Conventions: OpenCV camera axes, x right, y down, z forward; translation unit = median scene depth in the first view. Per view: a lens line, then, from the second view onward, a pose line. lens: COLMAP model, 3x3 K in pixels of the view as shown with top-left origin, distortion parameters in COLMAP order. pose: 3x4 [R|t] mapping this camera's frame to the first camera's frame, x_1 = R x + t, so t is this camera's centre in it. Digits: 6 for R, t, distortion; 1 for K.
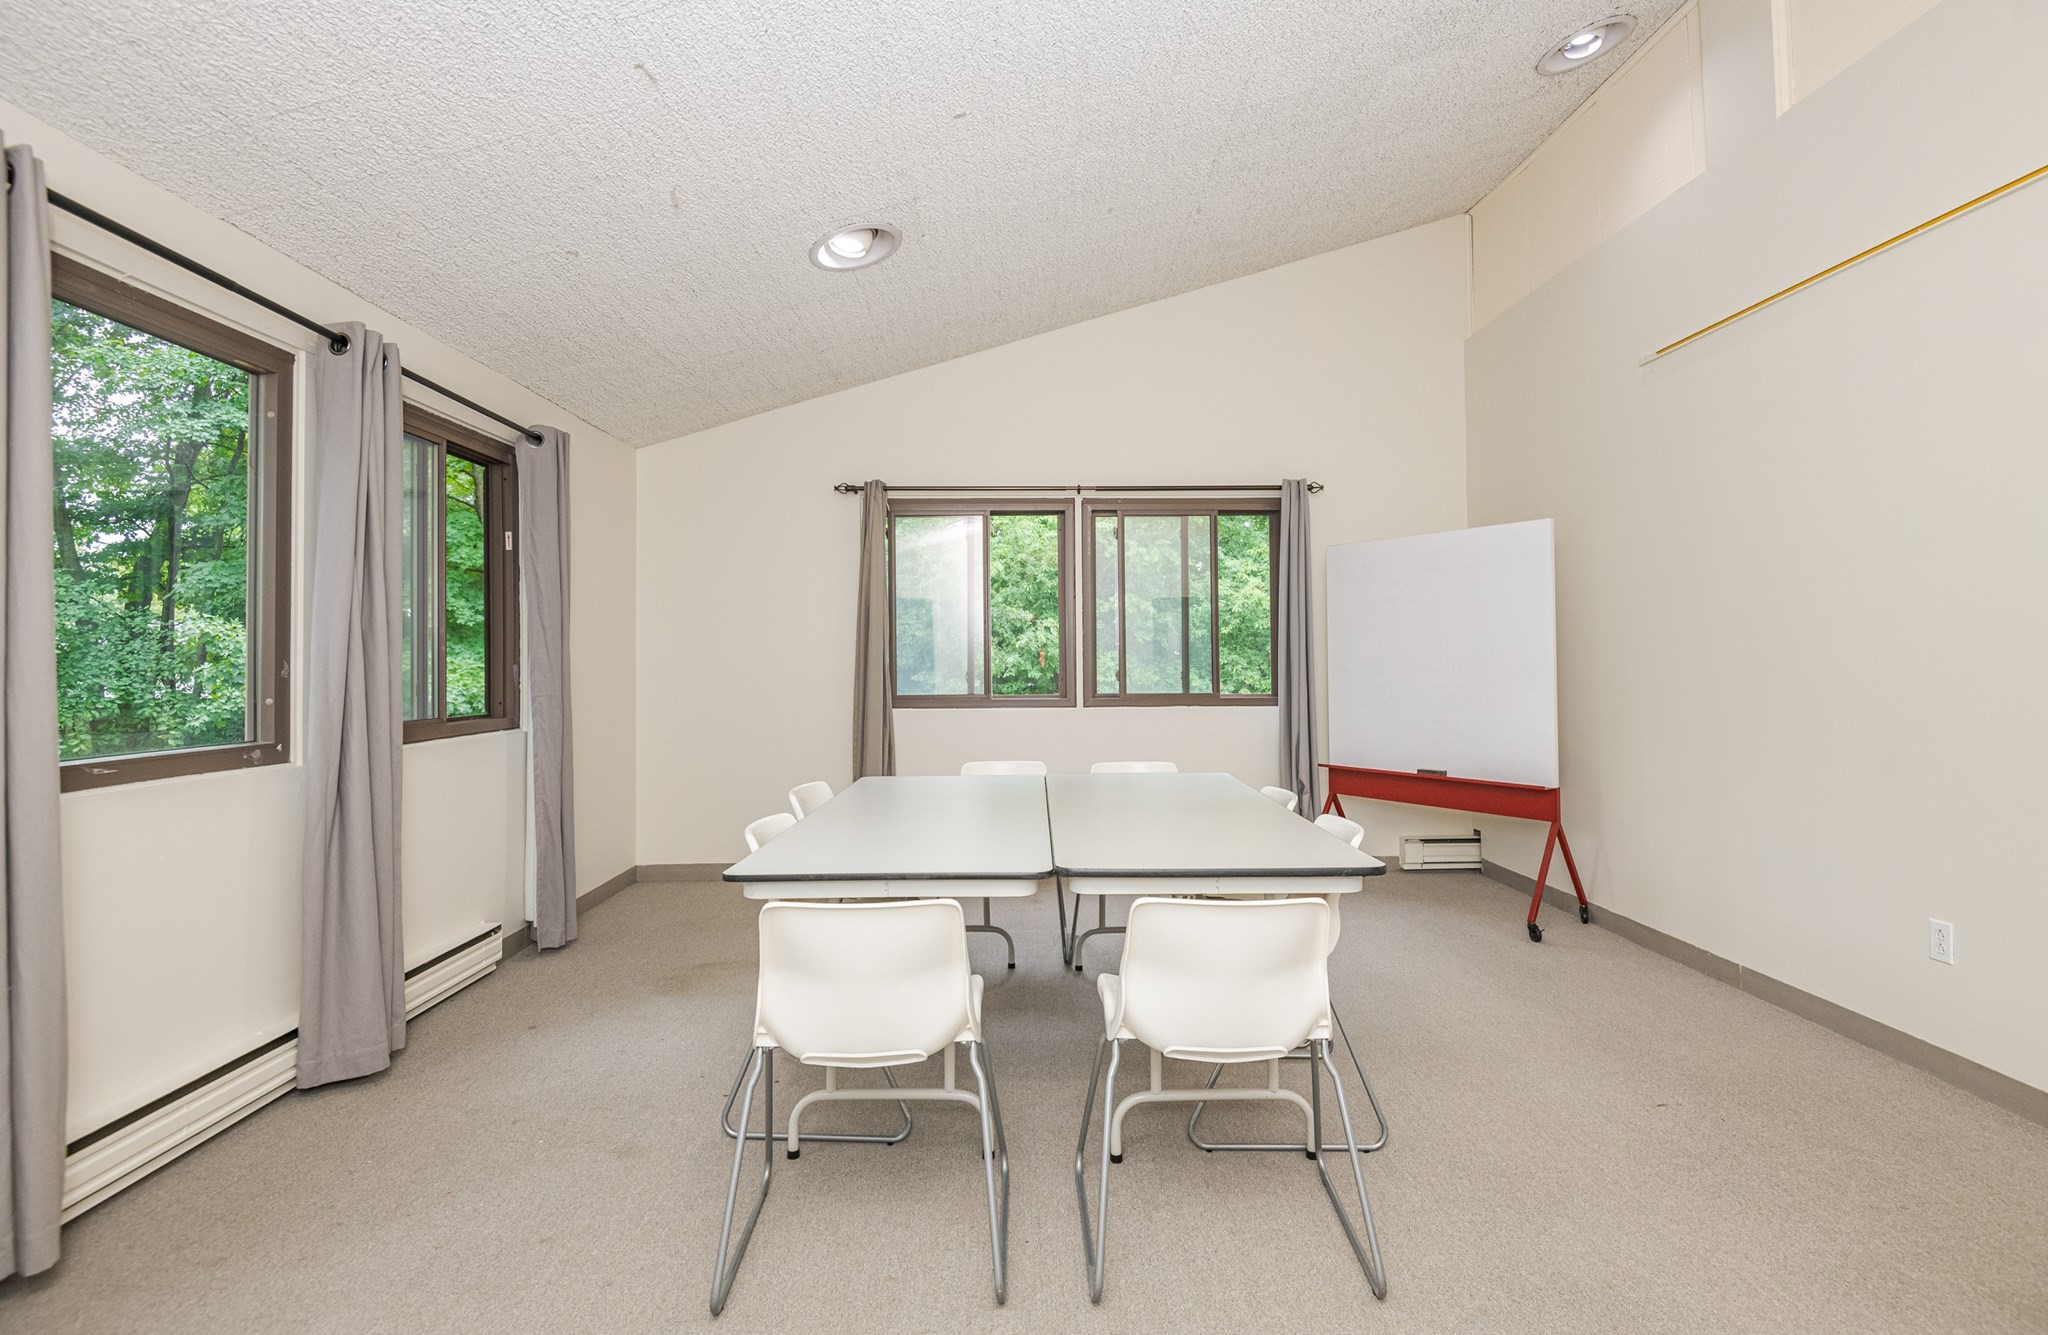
lens RADIAL K [[941.1, 0, 1042.0], [0, 941.1, 646.2], [0, 0, 1]] dist [0.013201, -0.027101]
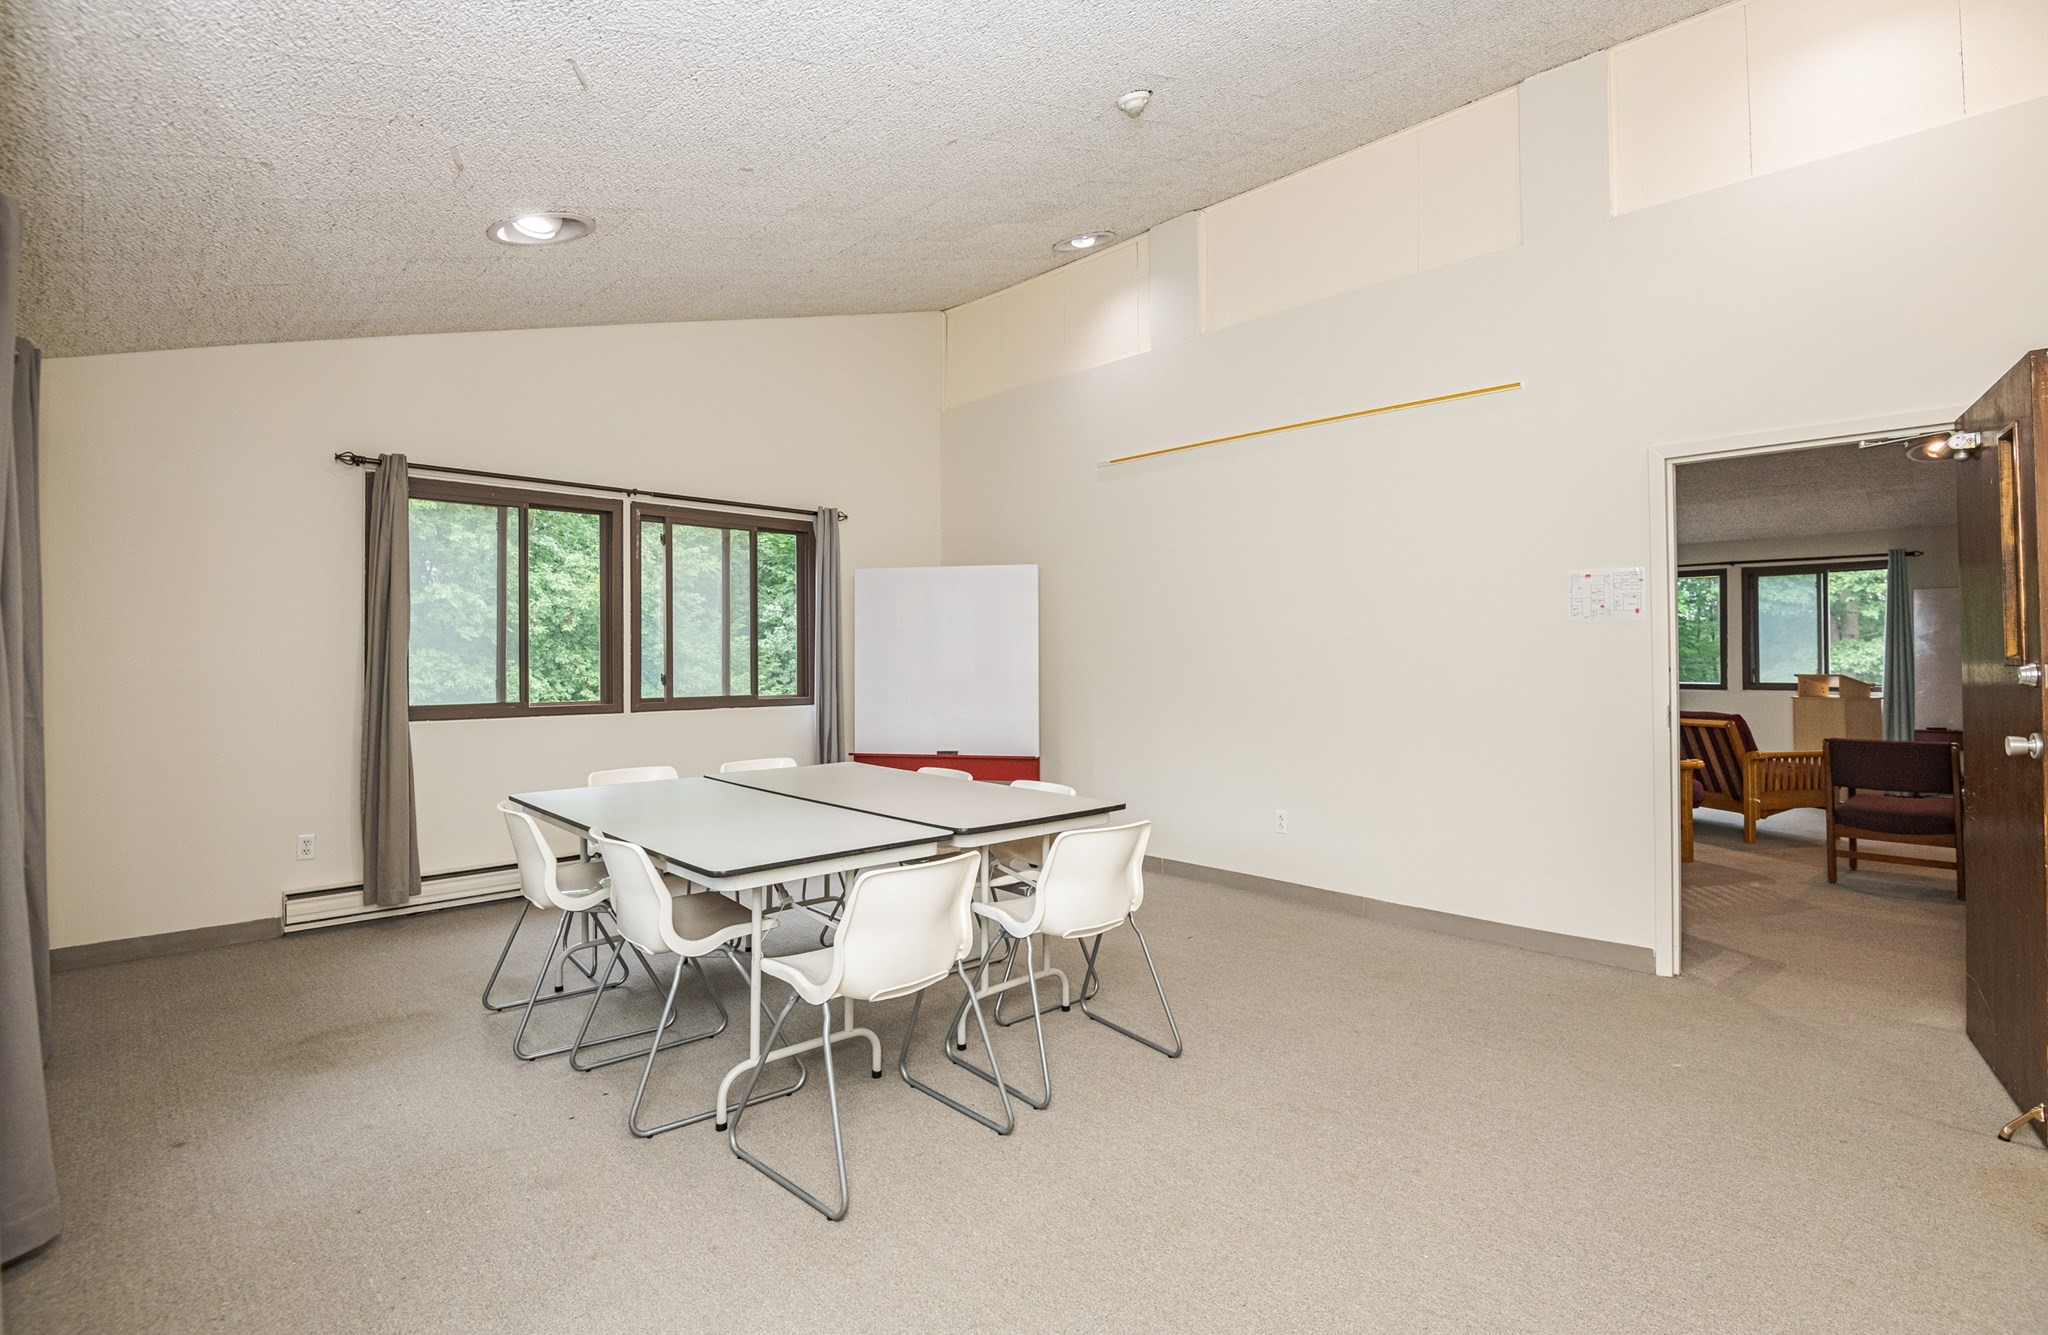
lens RADIAL K [[941.1, 0, 1042.0], [0, 941.1, 646.2], [0, 0, 1]] dist [0.013201, -0.027101]
pose [[0.735243, 0.012876, 0.677681, -0.315281], [-0.013634, 0.999898, -0.004206, -0.007065], [-0.677666, -0.006147, 0.735344, -0.020729]]
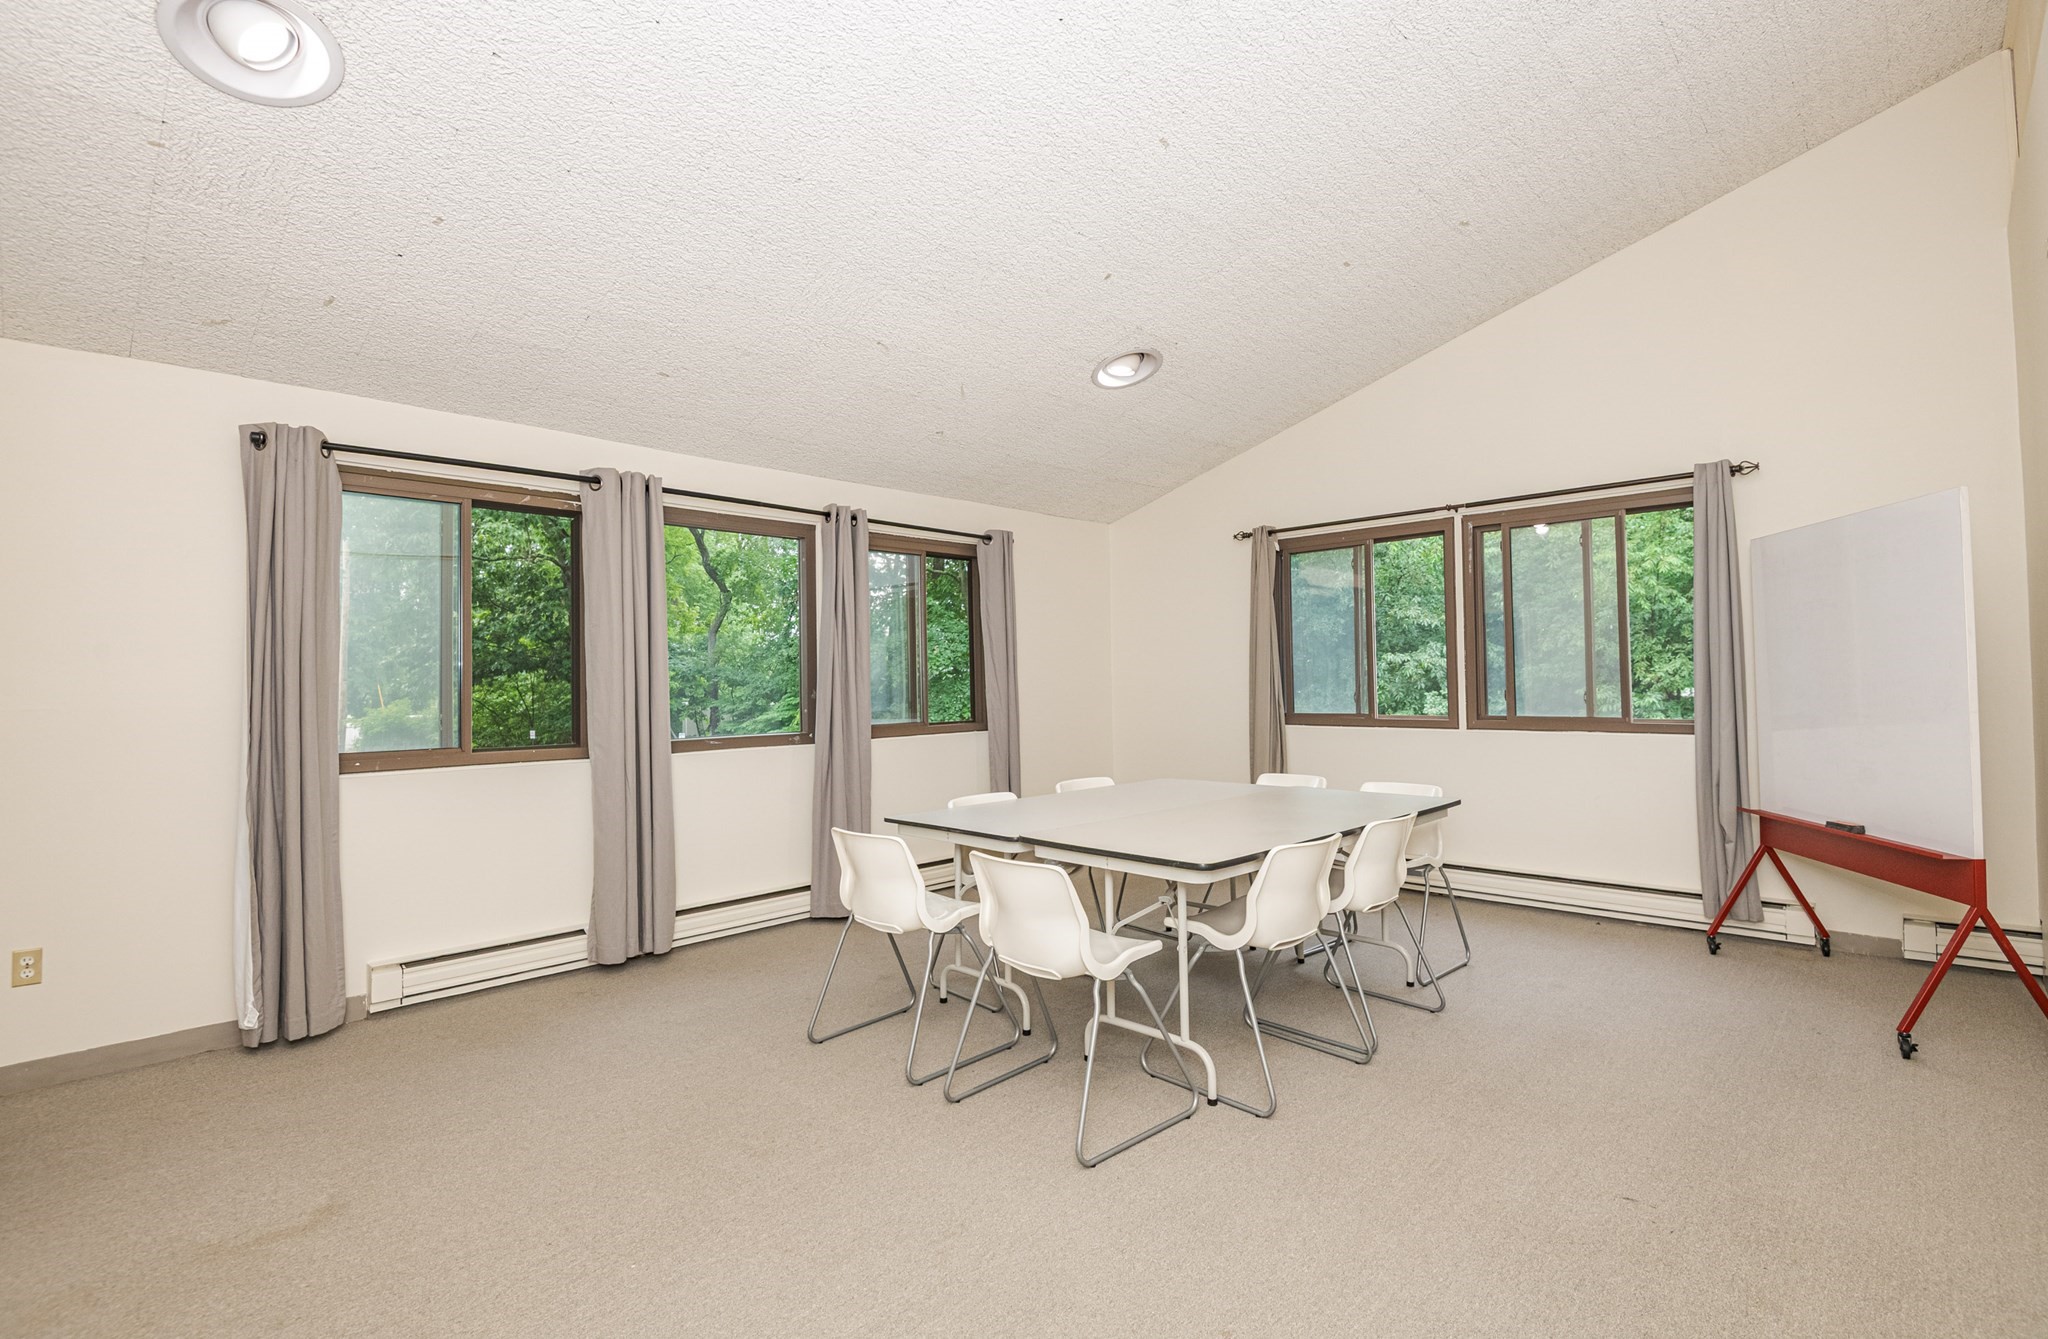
lens RADIAL K [[941.1, 0, 1042.0], [0, 941.1, 648.2], [0, 0, 1]] dist [0.013201, -0.027101]
pose [[0.705313, -0.028354, -0.708329, 0.436009], [0.022197, 0.999593, -0.017910, -0.011712], [0.708549, -0.003090, 0.705655, -0.004777]]
